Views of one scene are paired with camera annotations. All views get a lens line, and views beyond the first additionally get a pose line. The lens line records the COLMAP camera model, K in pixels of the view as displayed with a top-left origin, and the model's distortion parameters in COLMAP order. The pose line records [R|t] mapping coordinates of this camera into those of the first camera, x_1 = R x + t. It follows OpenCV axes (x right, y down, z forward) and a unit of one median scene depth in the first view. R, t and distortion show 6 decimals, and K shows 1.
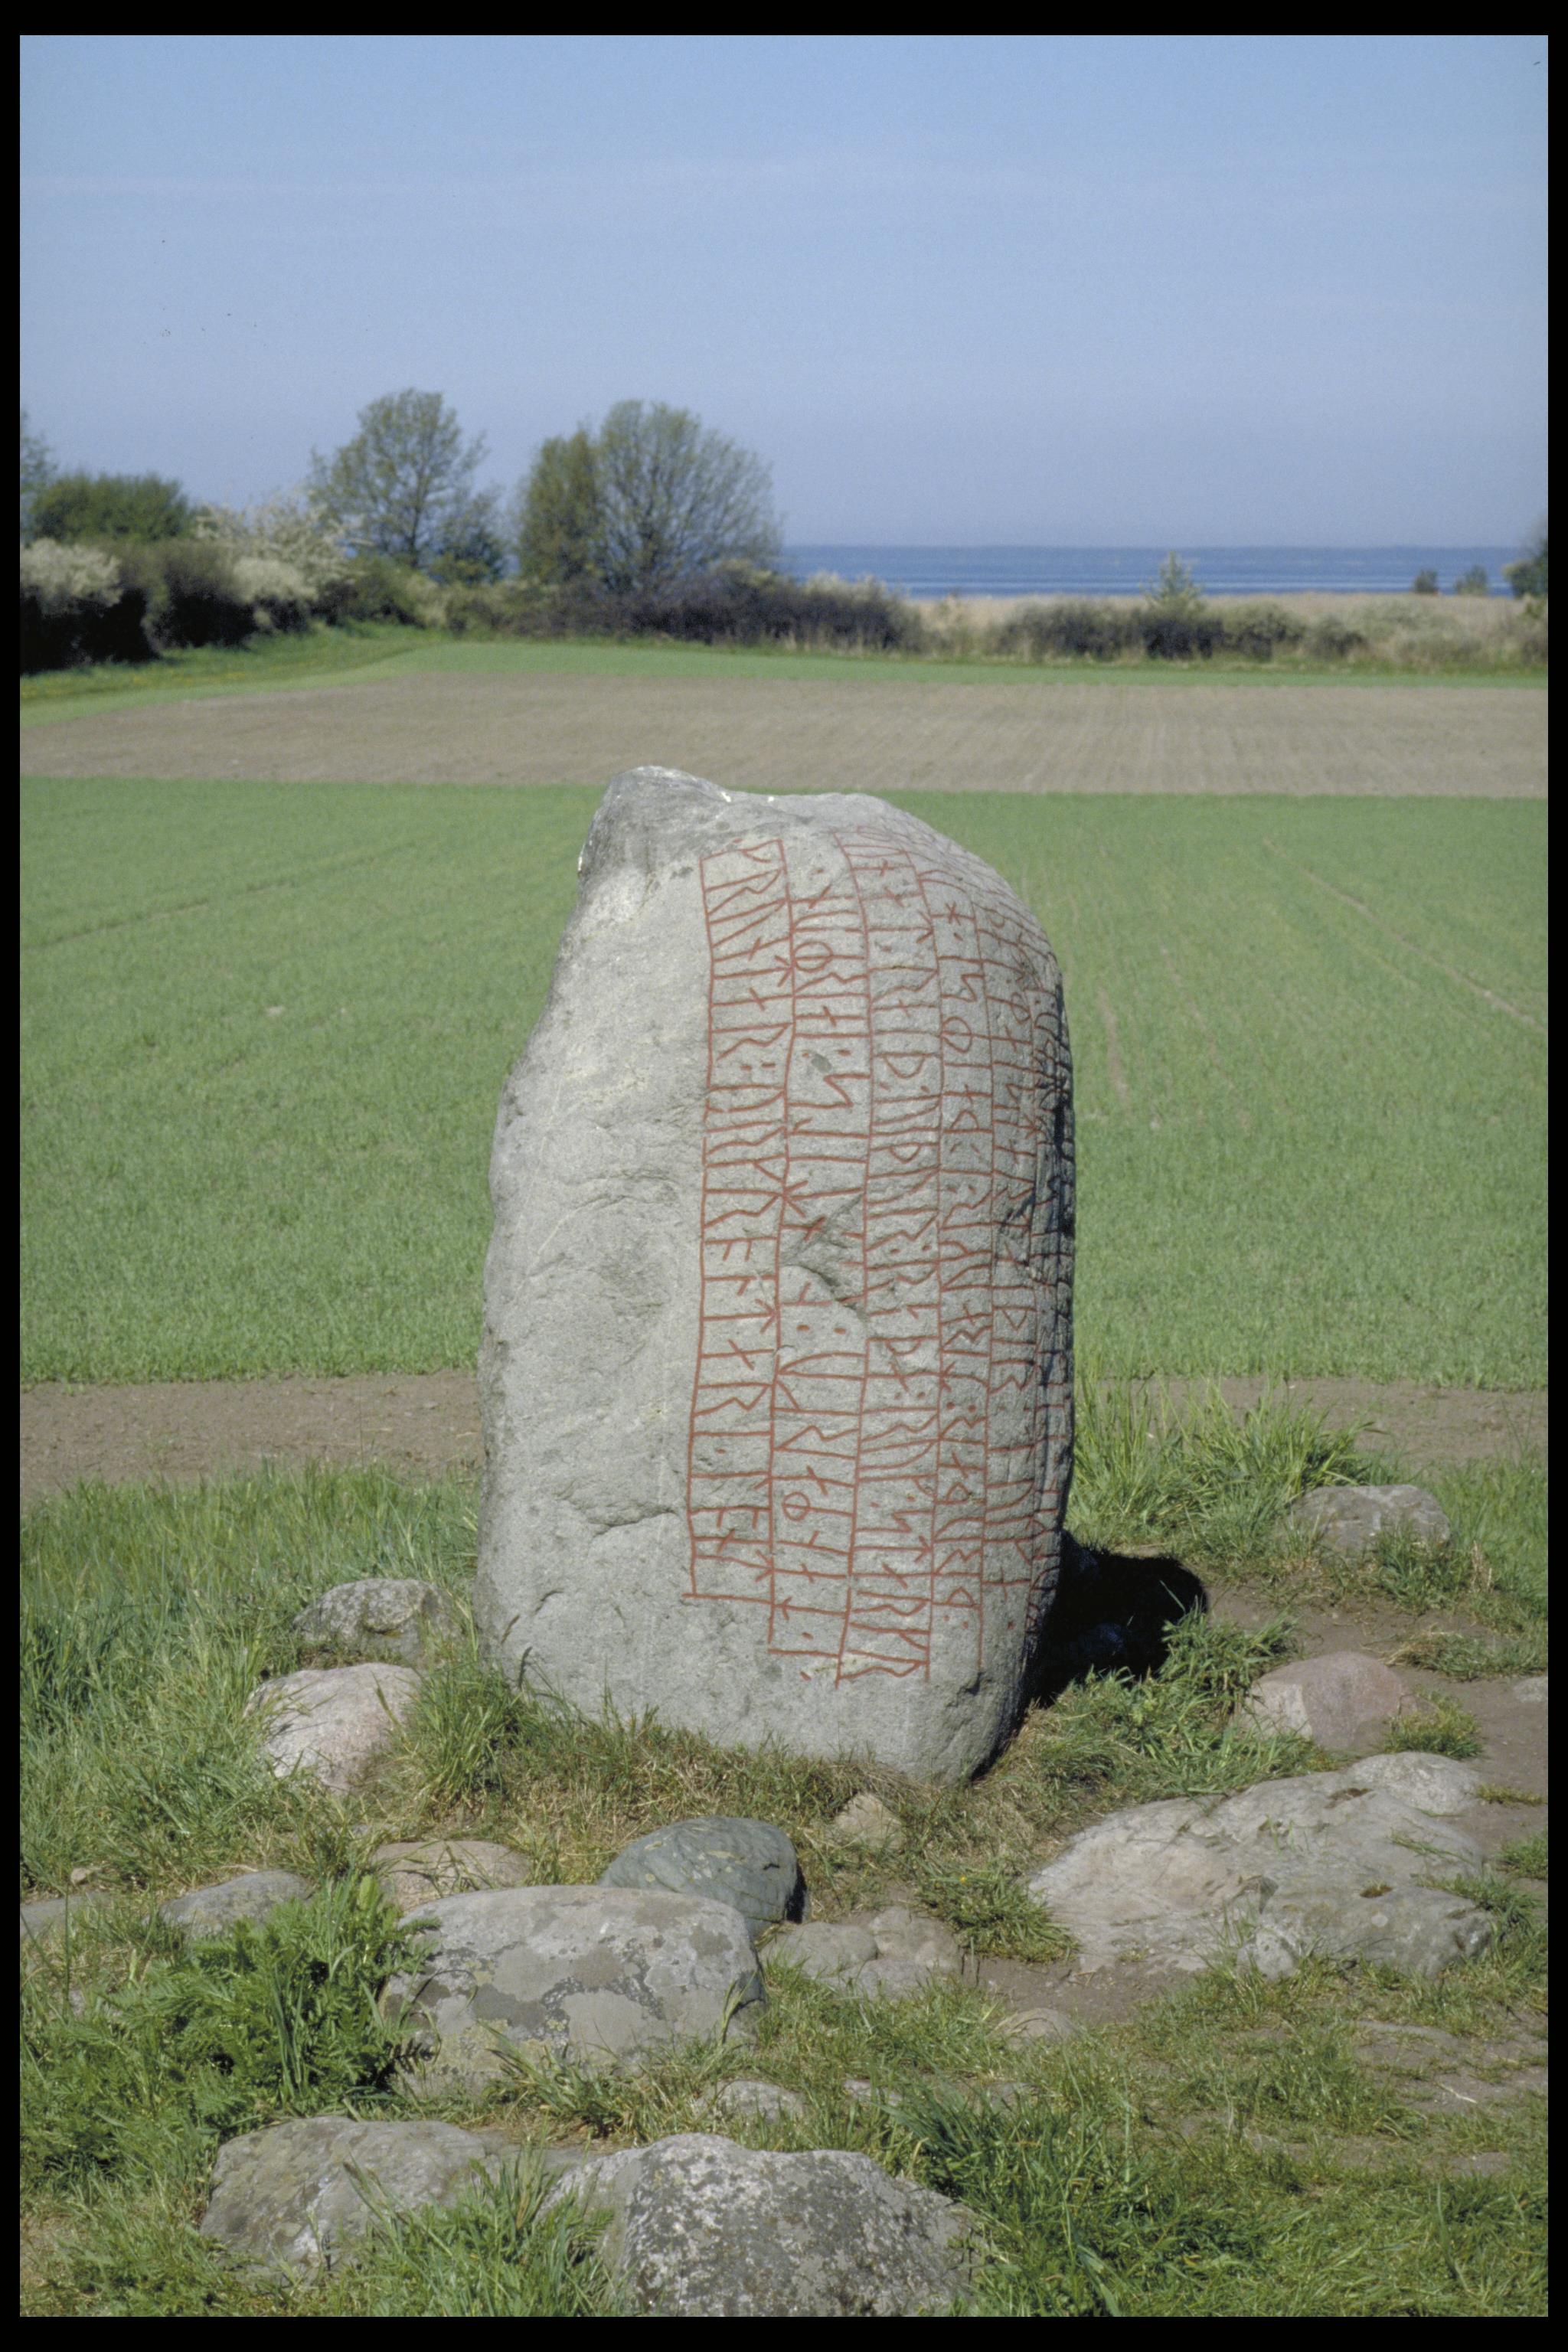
lens RADIAL K [[5820.5, 0, 784.0], [0, 5820.5, 1176.0], [0, 0, 1]] dist [-0.018878, -0.119020]
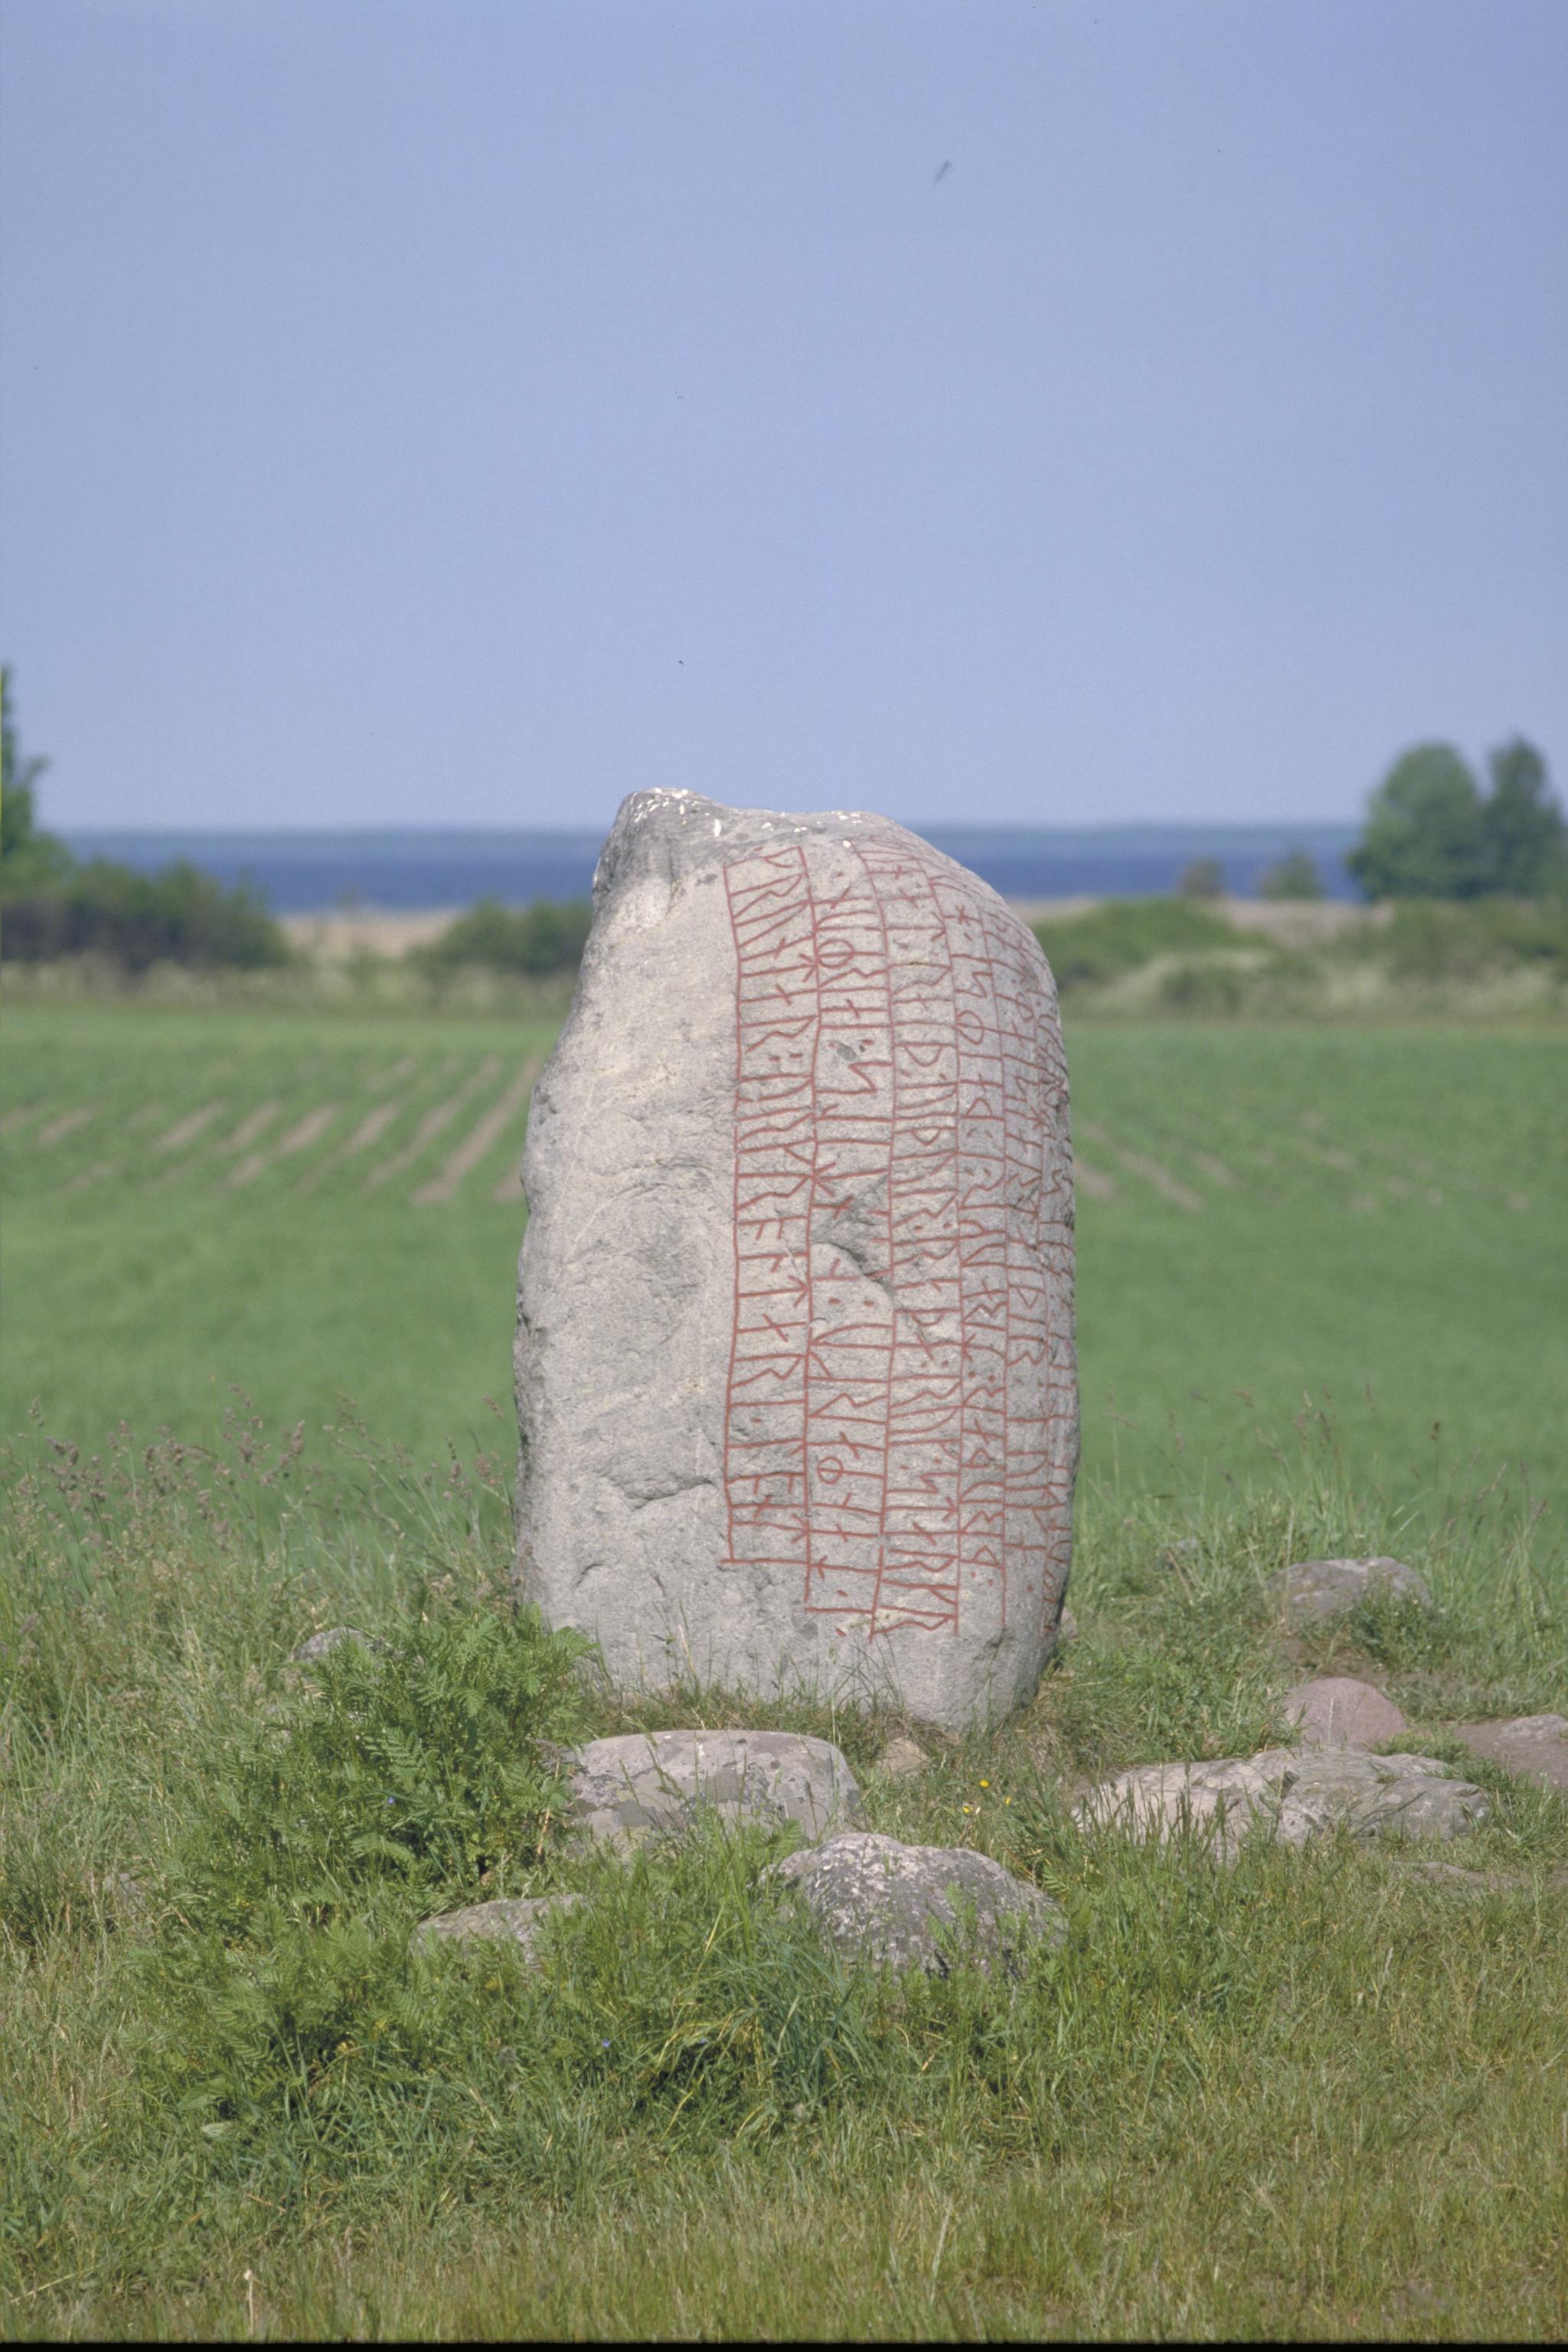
lens RADIAL K [[11161.5, 0, 784.0], [0, 11161.5, 1176.0], [0, 0, 1]] dist [-0.112600, -8.588080]
pose [[0.997286, -0.013884, 0.072307, -0.152456], [0.019516, 0.996779, -0.077783, 0.161218], [-0.070994, 0.078983, 0.994345, -1.024482]]
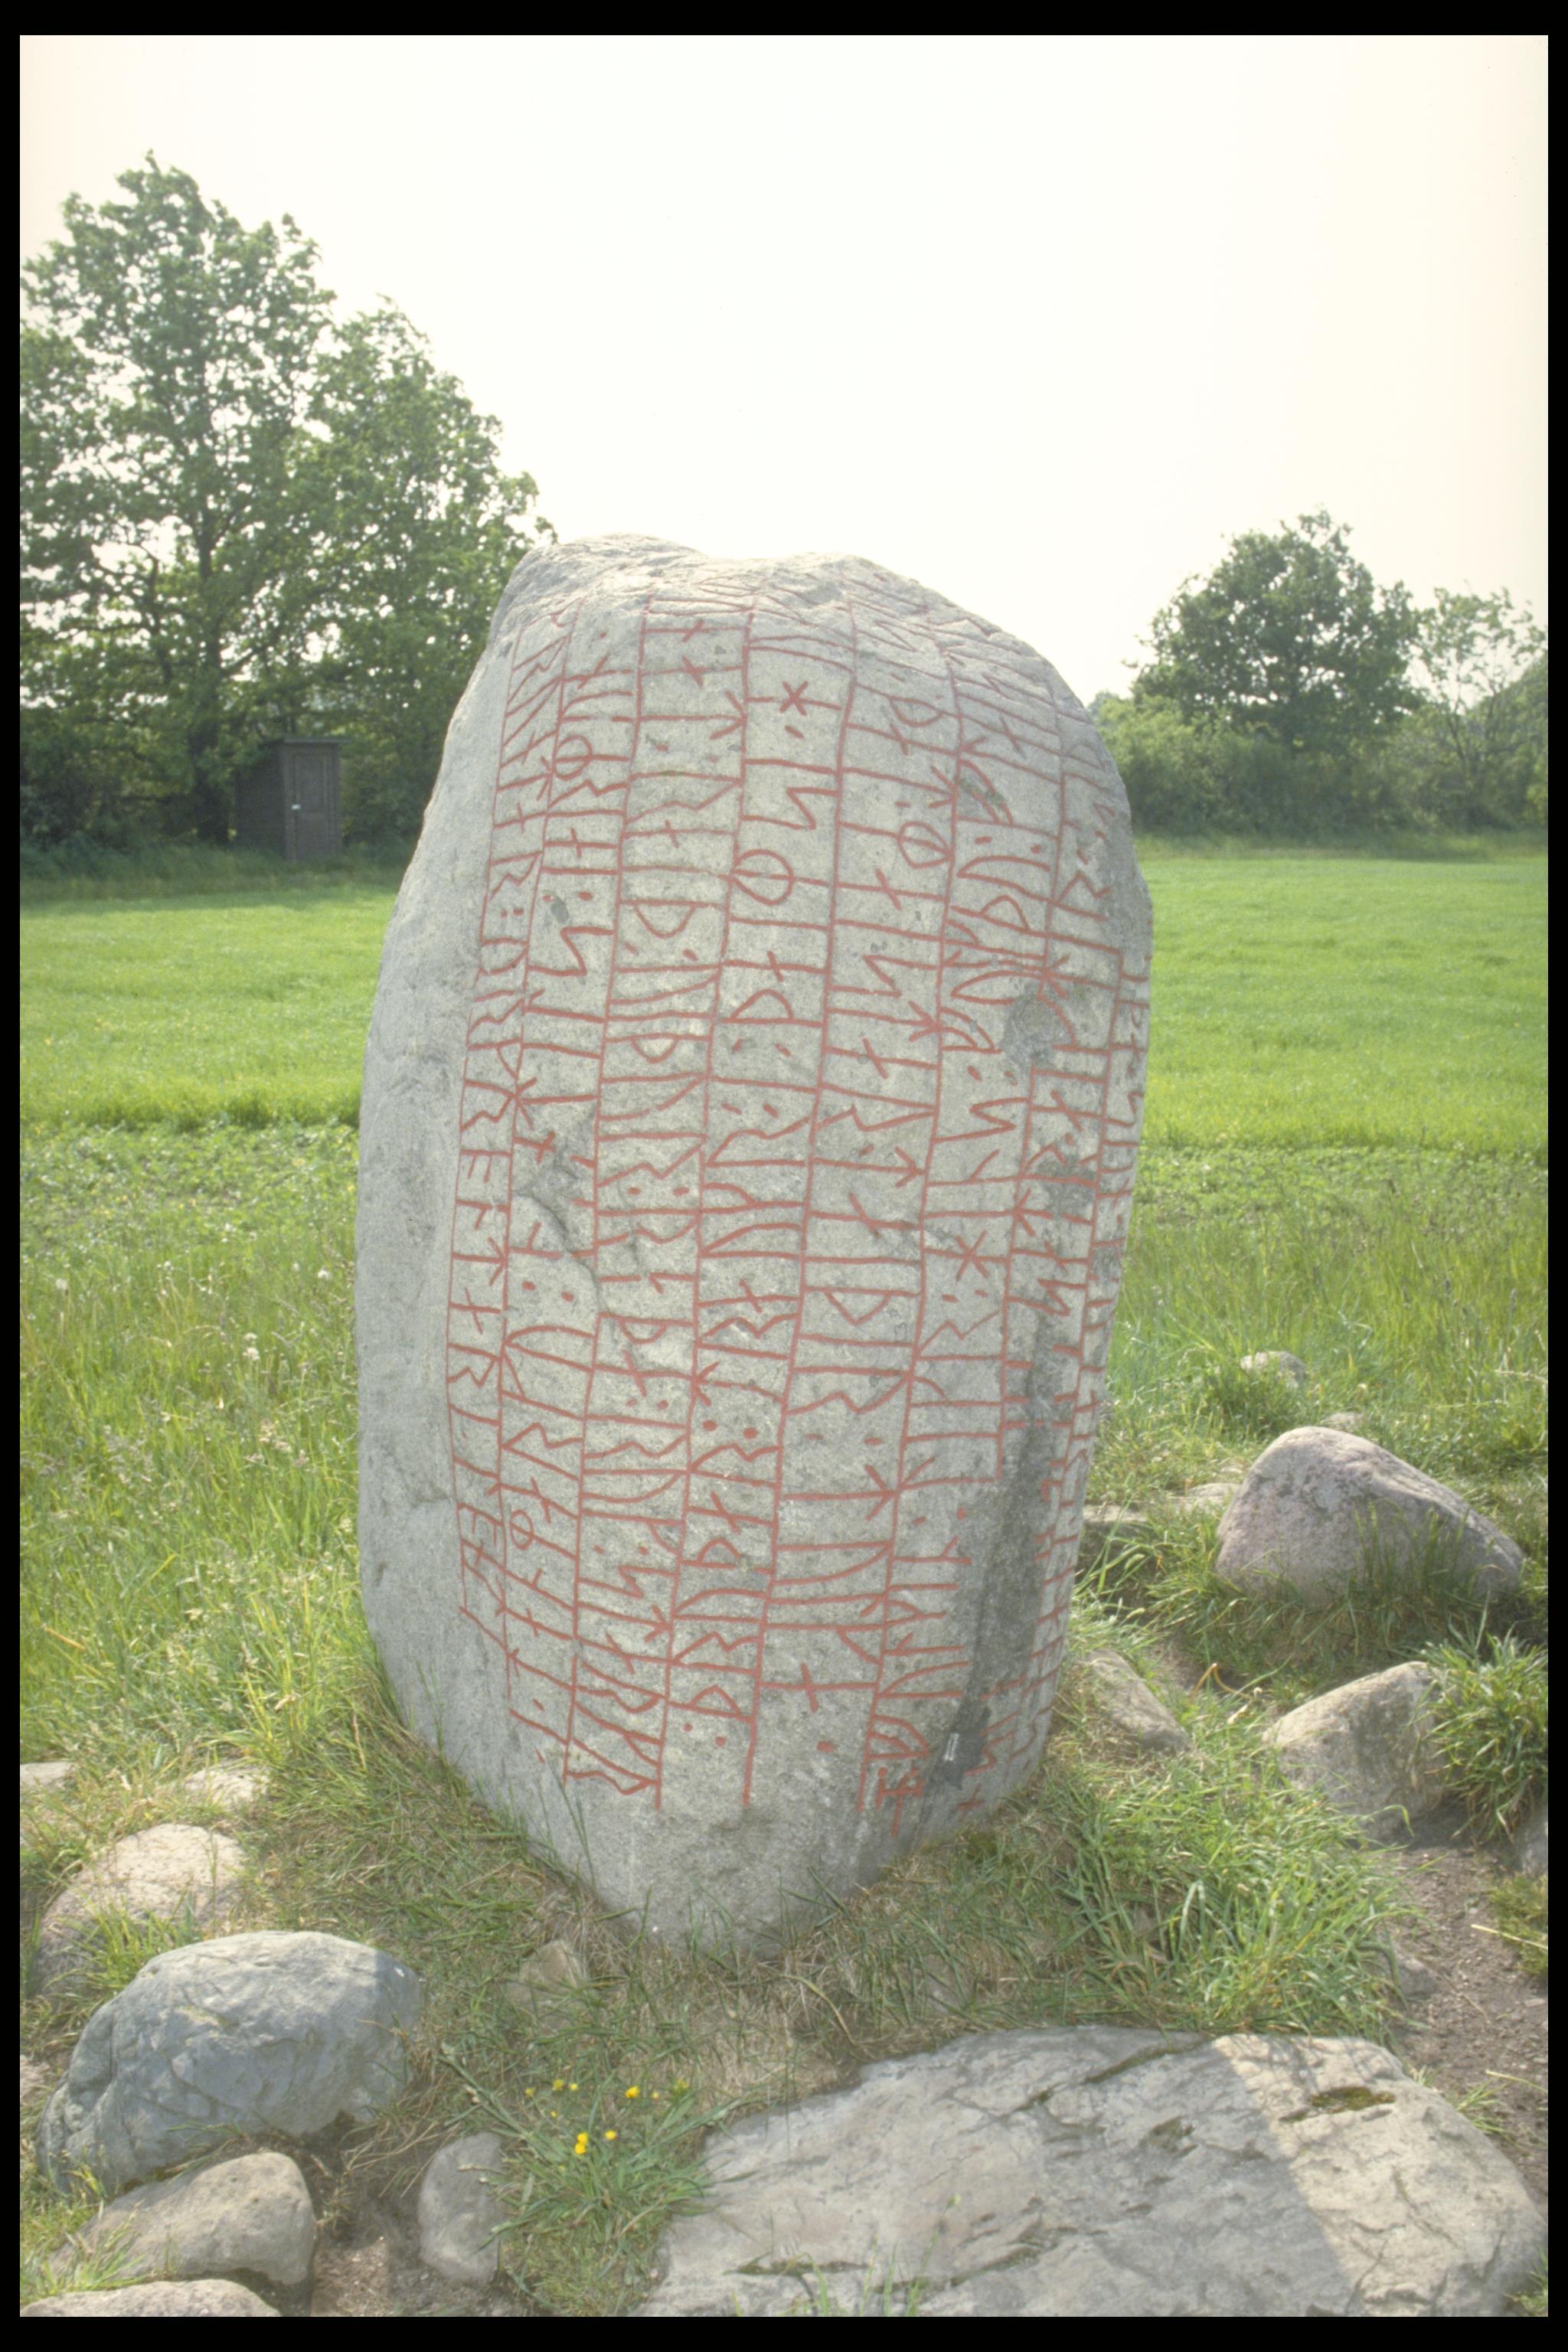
lens RADIAL K [[2425.0, 0, 767.4], [0, 2425.0, 1157.7], [0, 0, 1]] dist [-0.118488, 0.020357]
pose [[0.786890, 0.096053, -0.609572, 0.203186], [-0.058782, 0.994987, 0.080904, -0.014825], [0.614288, -0.027831, 0.788591, 0.784589]]
